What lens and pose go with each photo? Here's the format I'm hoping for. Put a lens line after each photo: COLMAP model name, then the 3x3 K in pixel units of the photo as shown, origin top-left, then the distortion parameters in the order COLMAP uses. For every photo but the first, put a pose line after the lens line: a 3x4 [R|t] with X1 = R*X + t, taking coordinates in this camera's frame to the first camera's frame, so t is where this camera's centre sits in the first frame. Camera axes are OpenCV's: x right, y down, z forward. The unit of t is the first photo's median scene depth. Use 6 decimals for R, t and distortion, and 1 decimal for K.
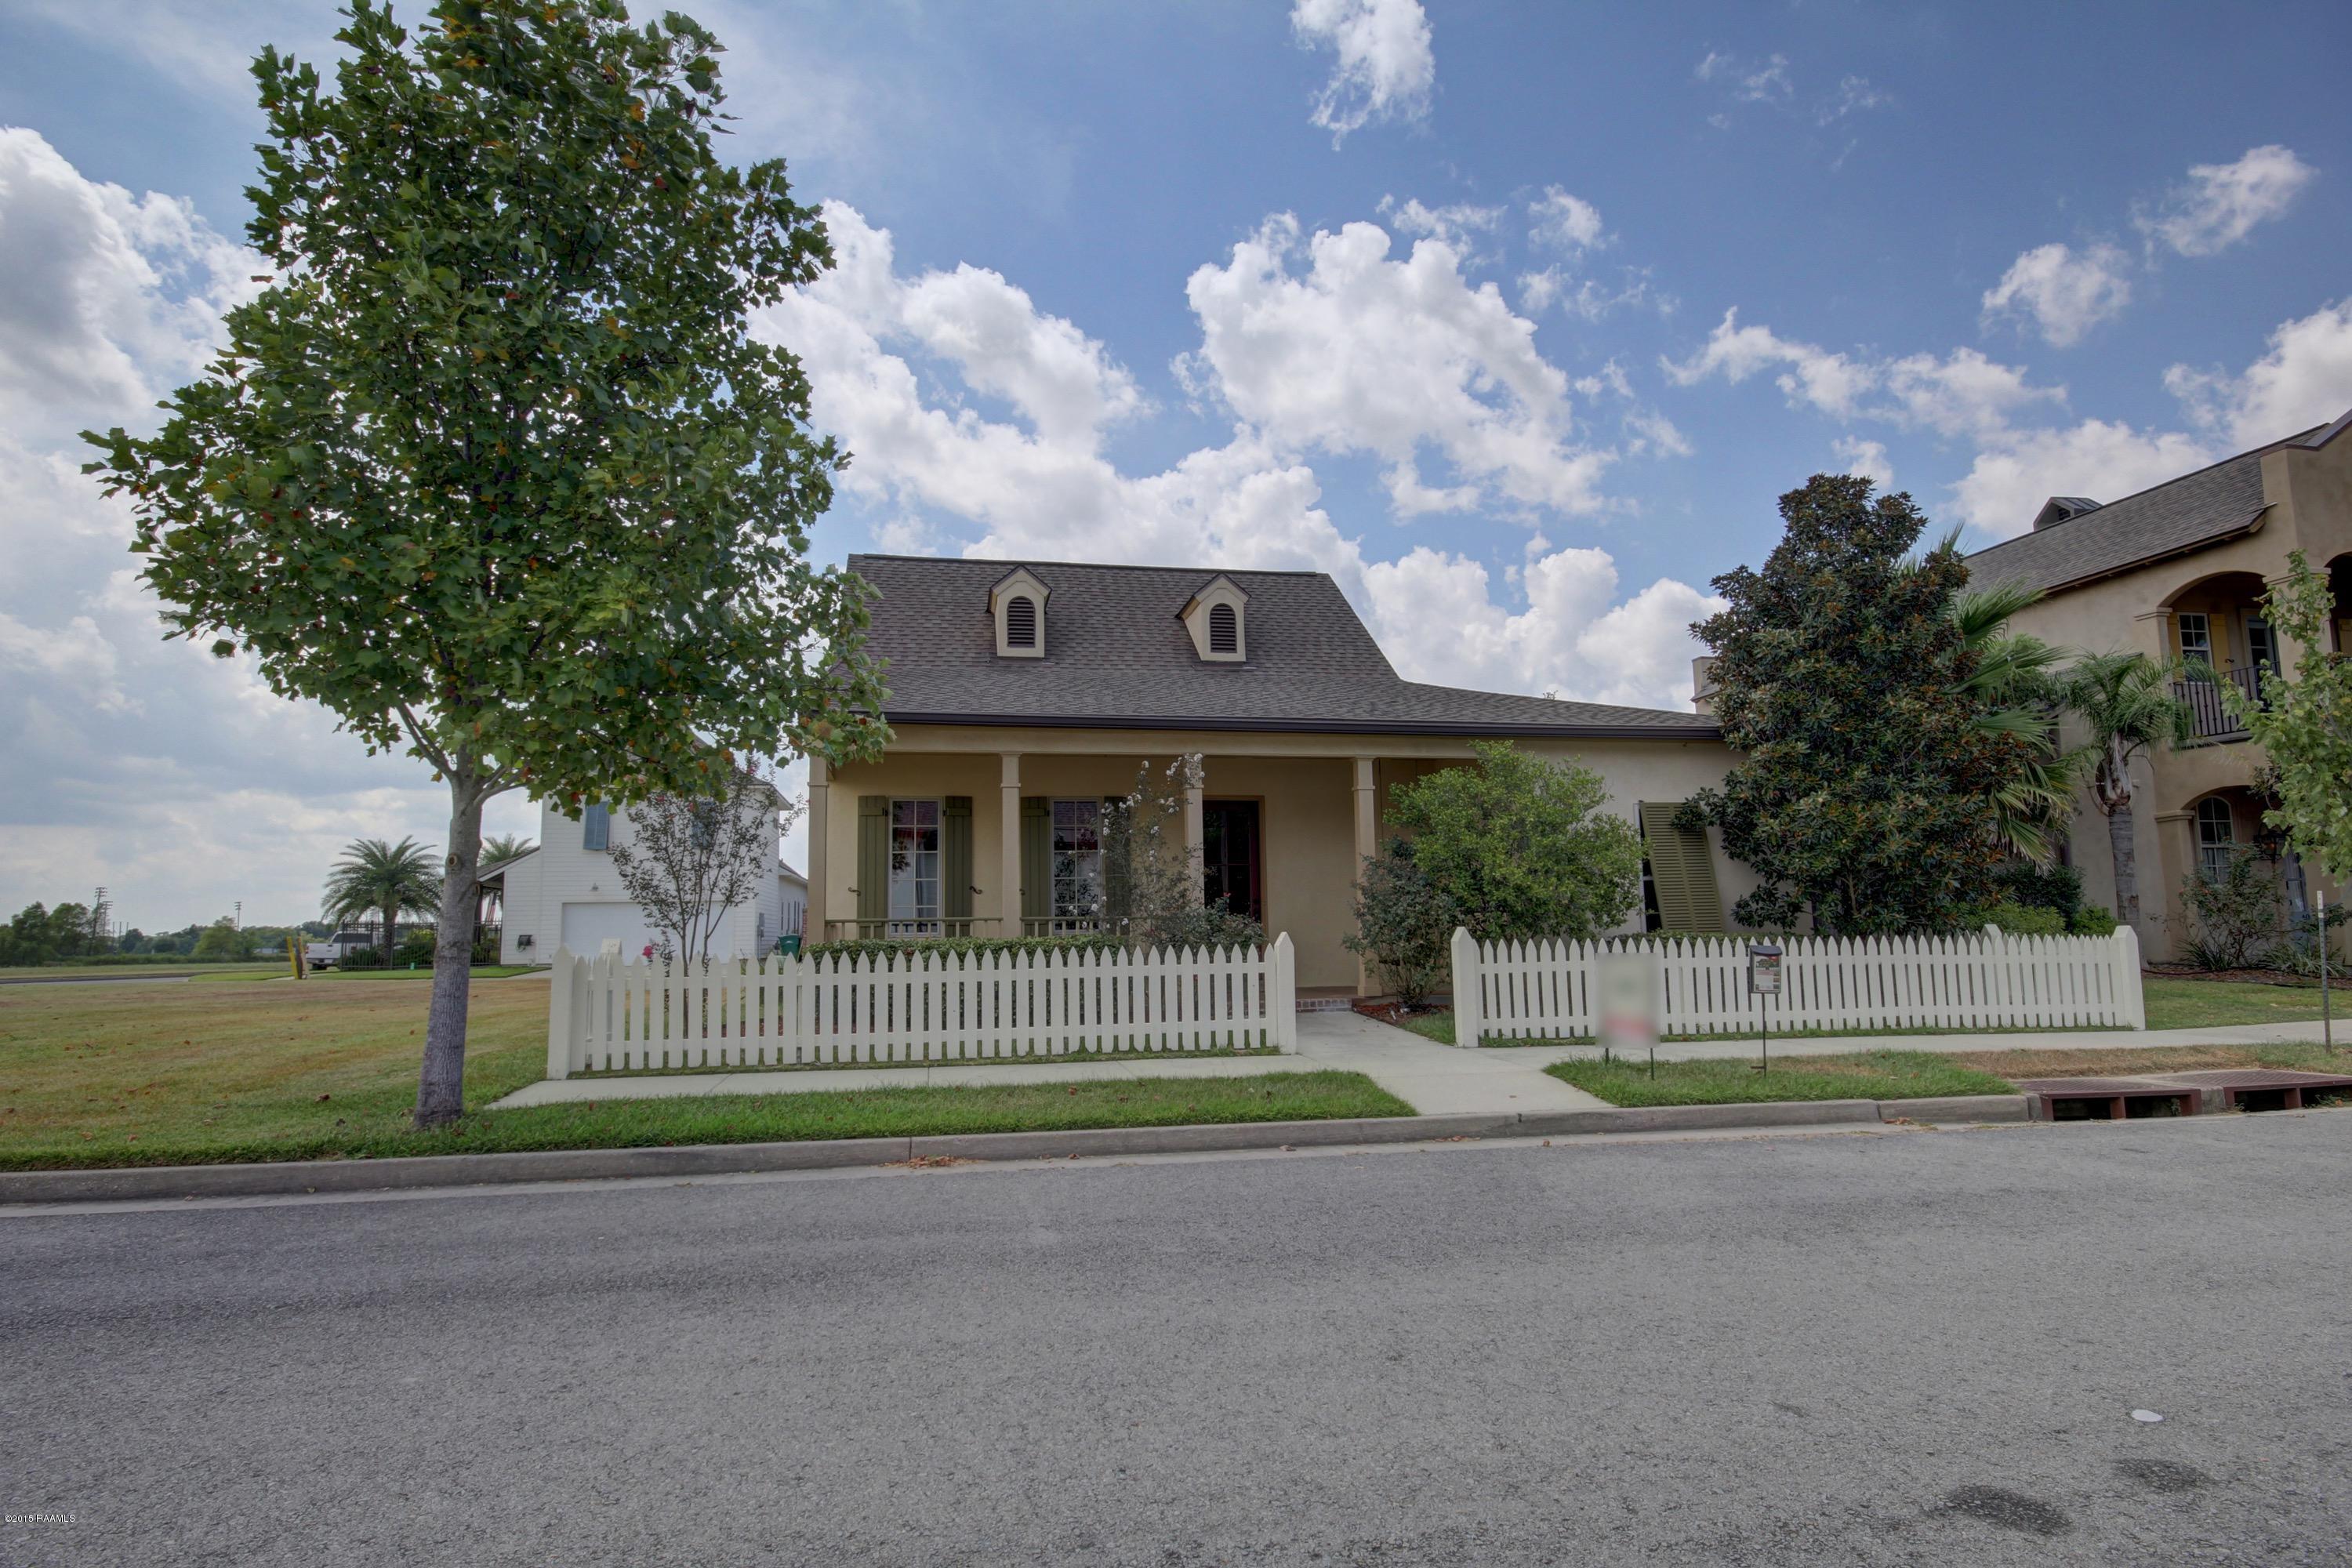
lens RADIAL K [[1202.9, 0, 1176.0], [0, 1202.9, 784.0], [0, 0, 1]] dist [0.001408, 0.000028]
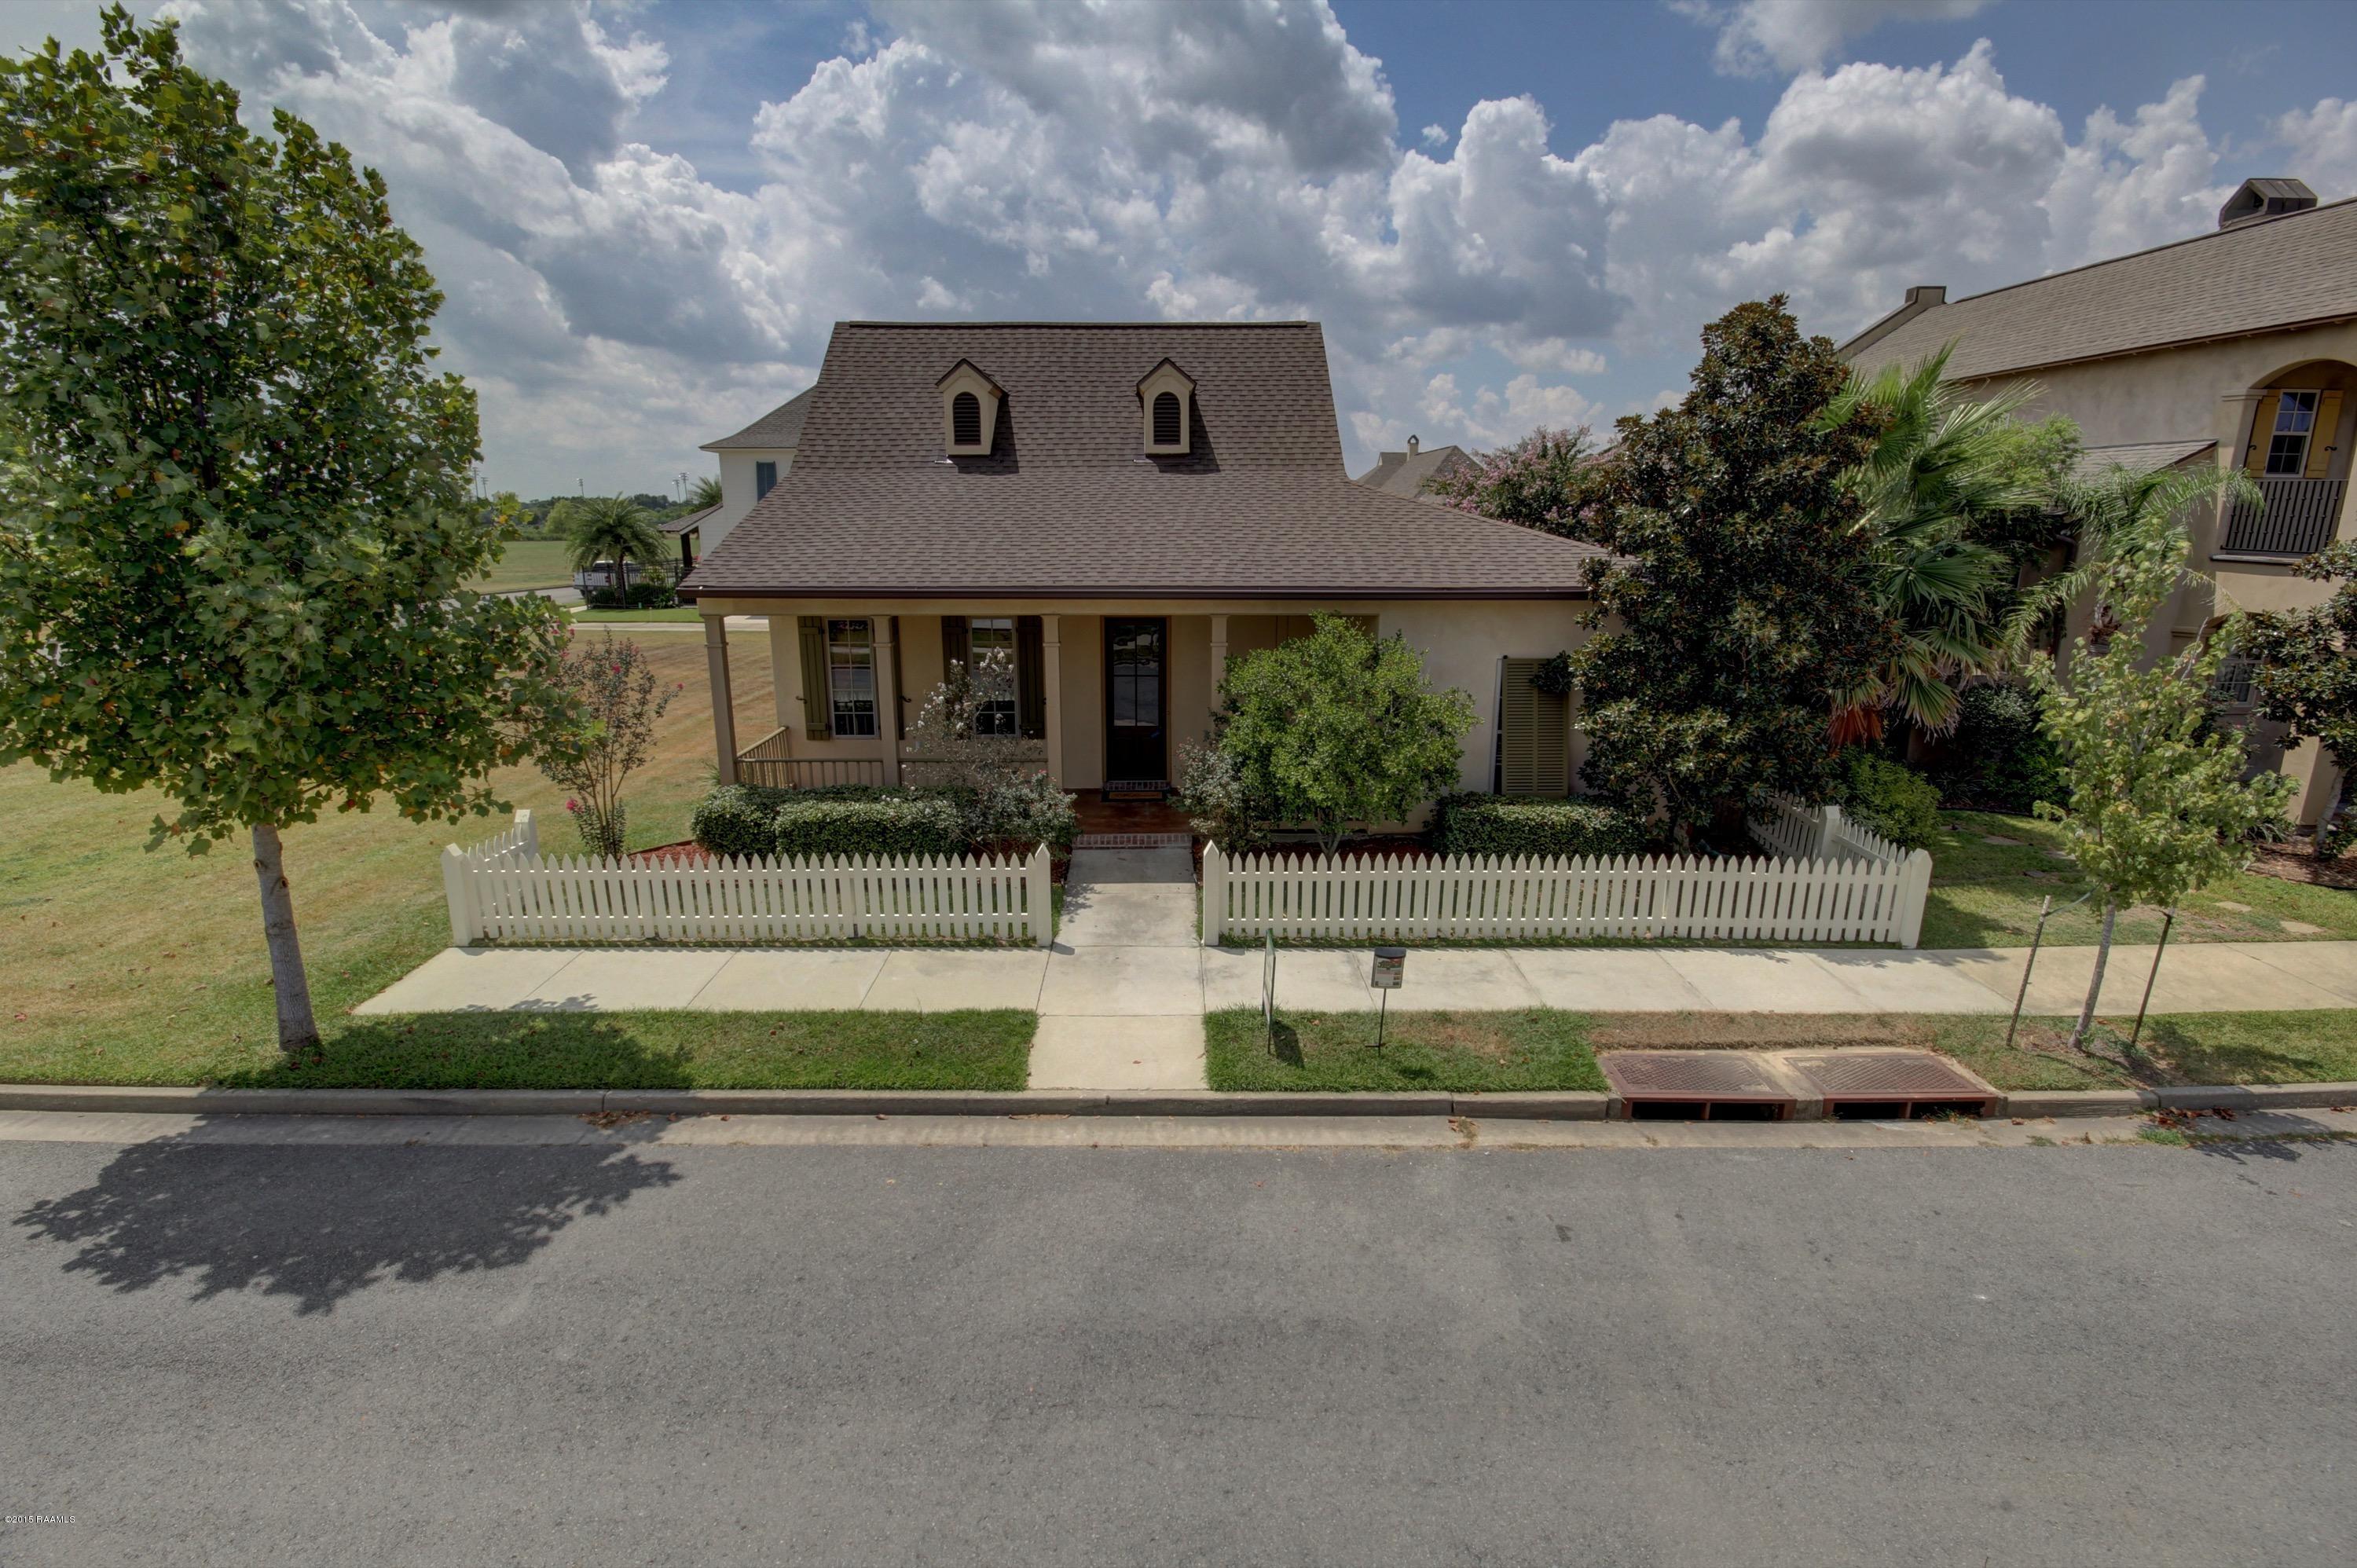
lens RADIAL K [[1090.5, 0, 1170.0], [0, 1090.5, 795.9], [0, 0, 1]] dist [0.003302, -0.007020]
pose [[0.983498, 0.059552, -0.170835, 0.334673], [0.006196, 0.932631, 0.360780, -0.253663], [0.180811, -0.355885, 0.916872, 0.085062]]
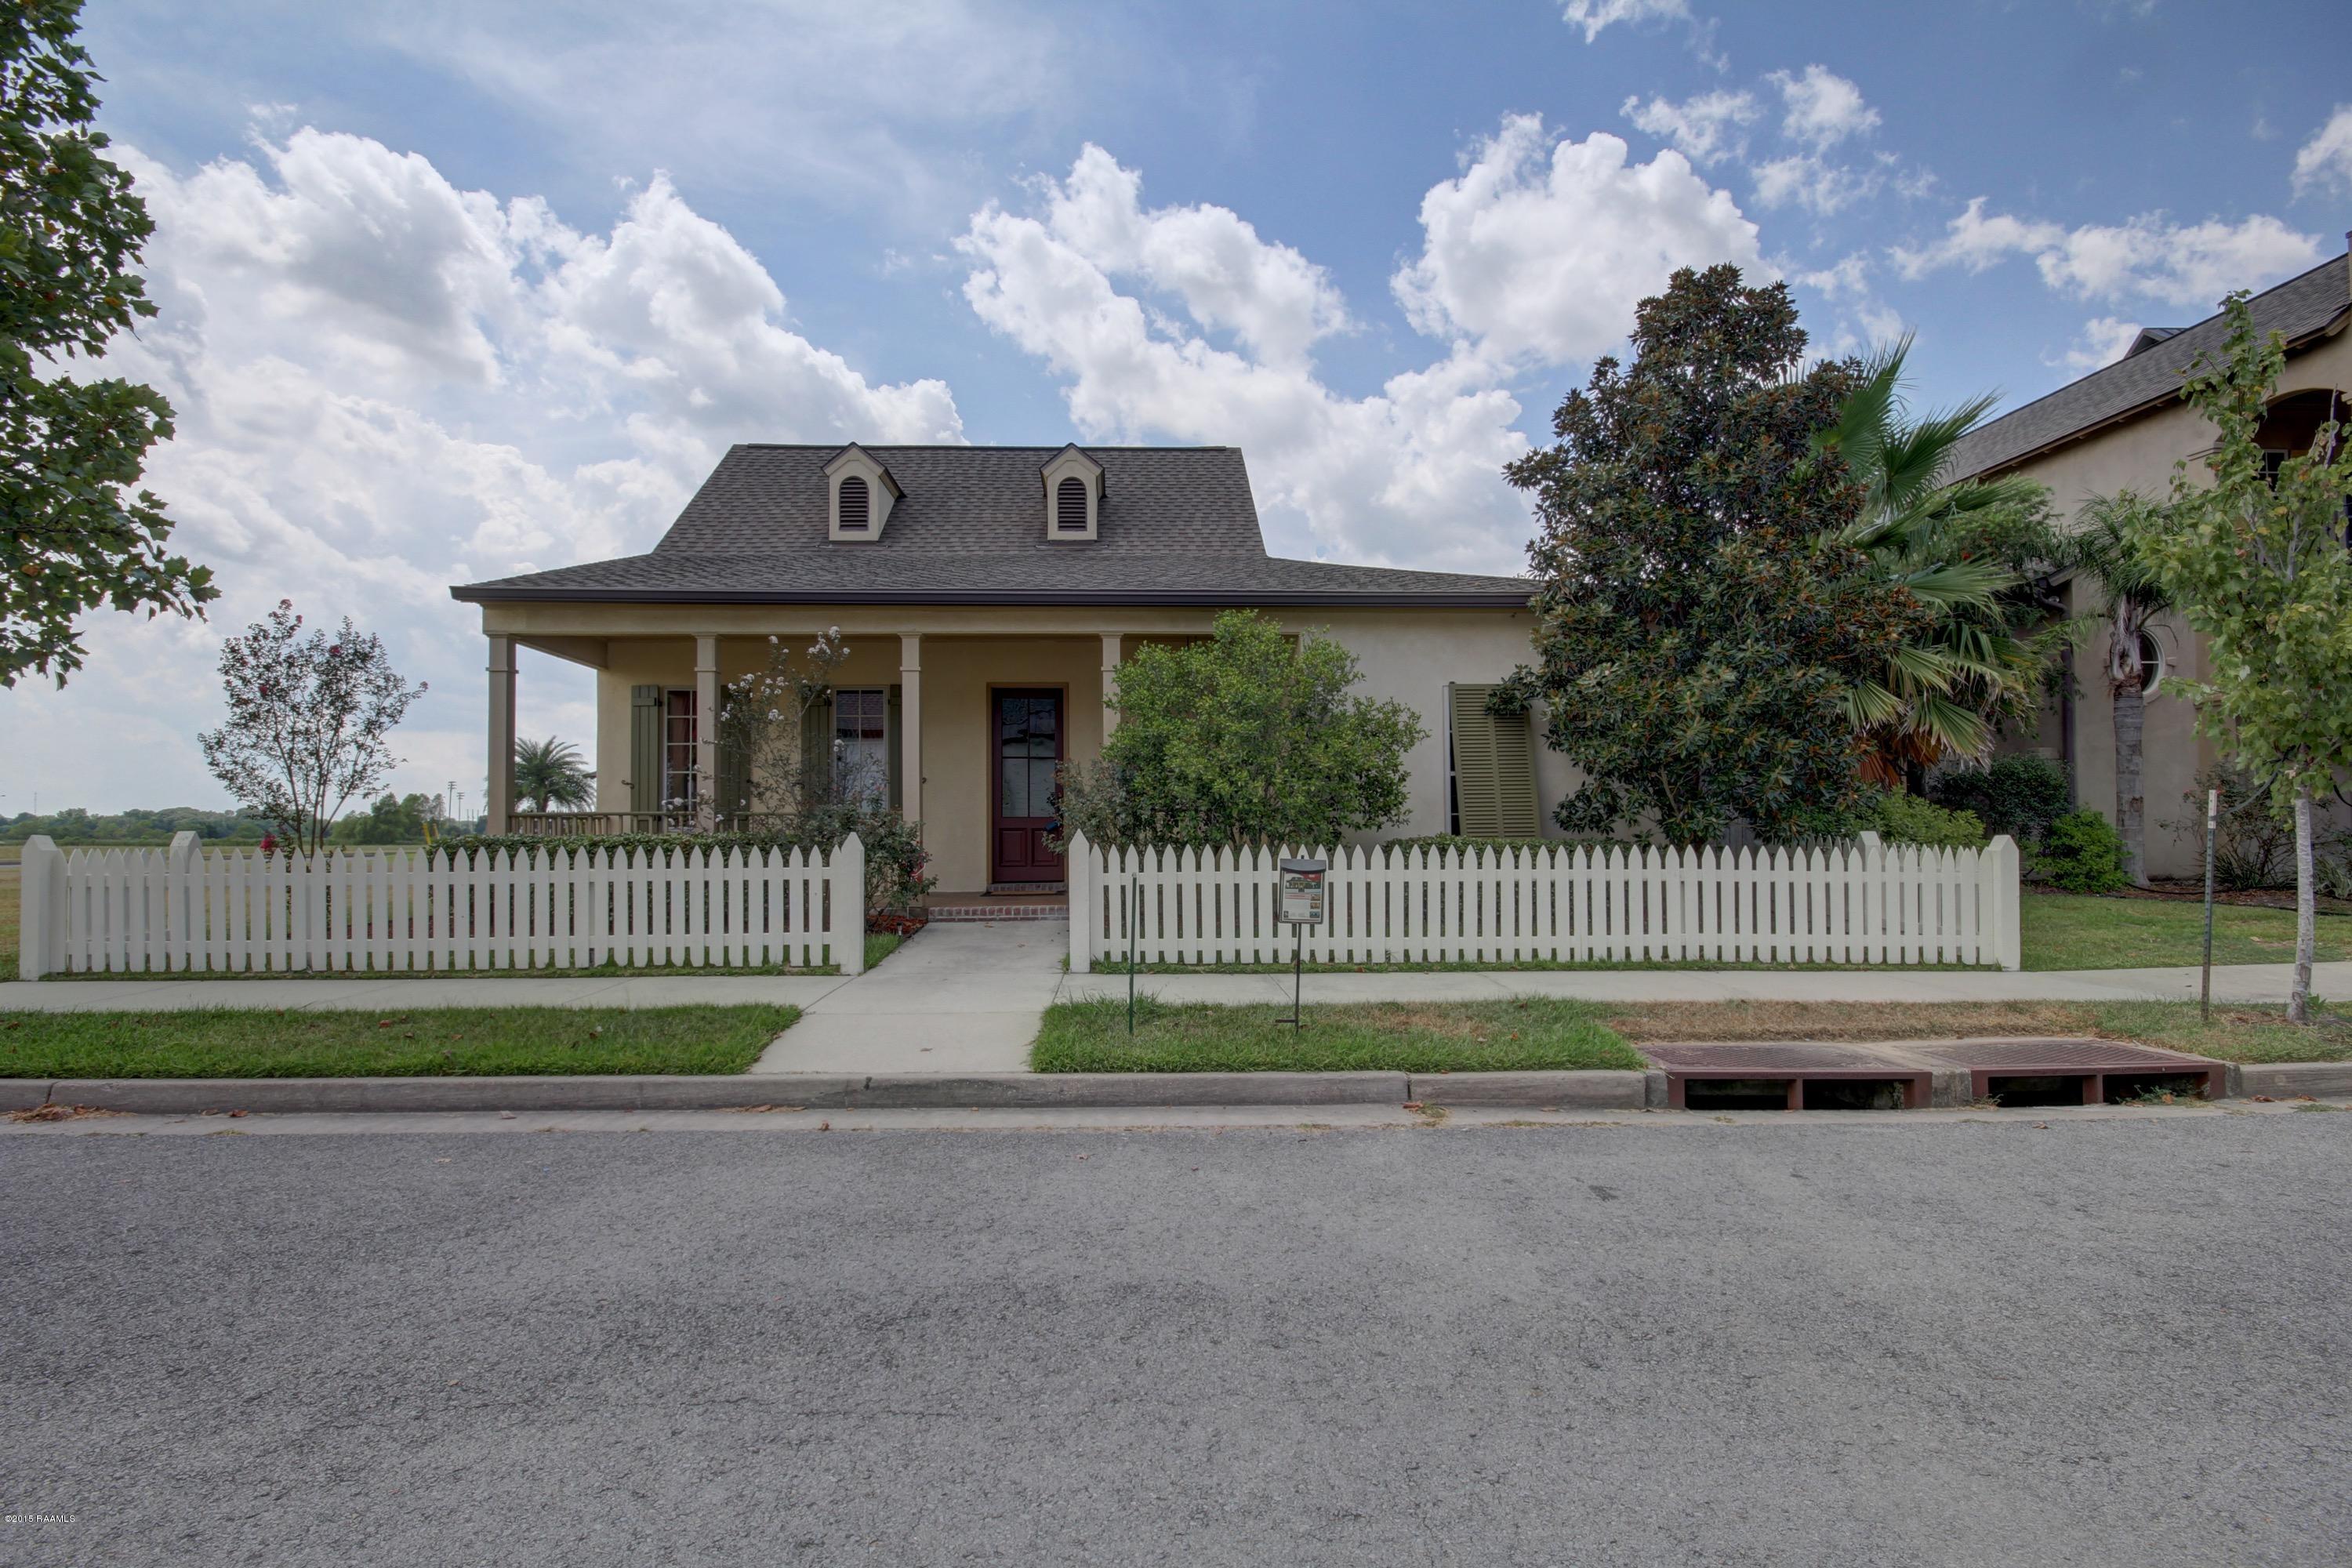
lens RADIAL K [[1100.1, 0, 1170.4], [0, 1100.1, 798.5], [0, 0, 1]] dist [0.008615, -0.009285]
pose [[0.988620, 0.006384, -0.150302, 0.375610], [0.008235, 0.995305, 0.096438, 0.023128], [0.150212, -0.096579, 0.983925, 0.238664]]
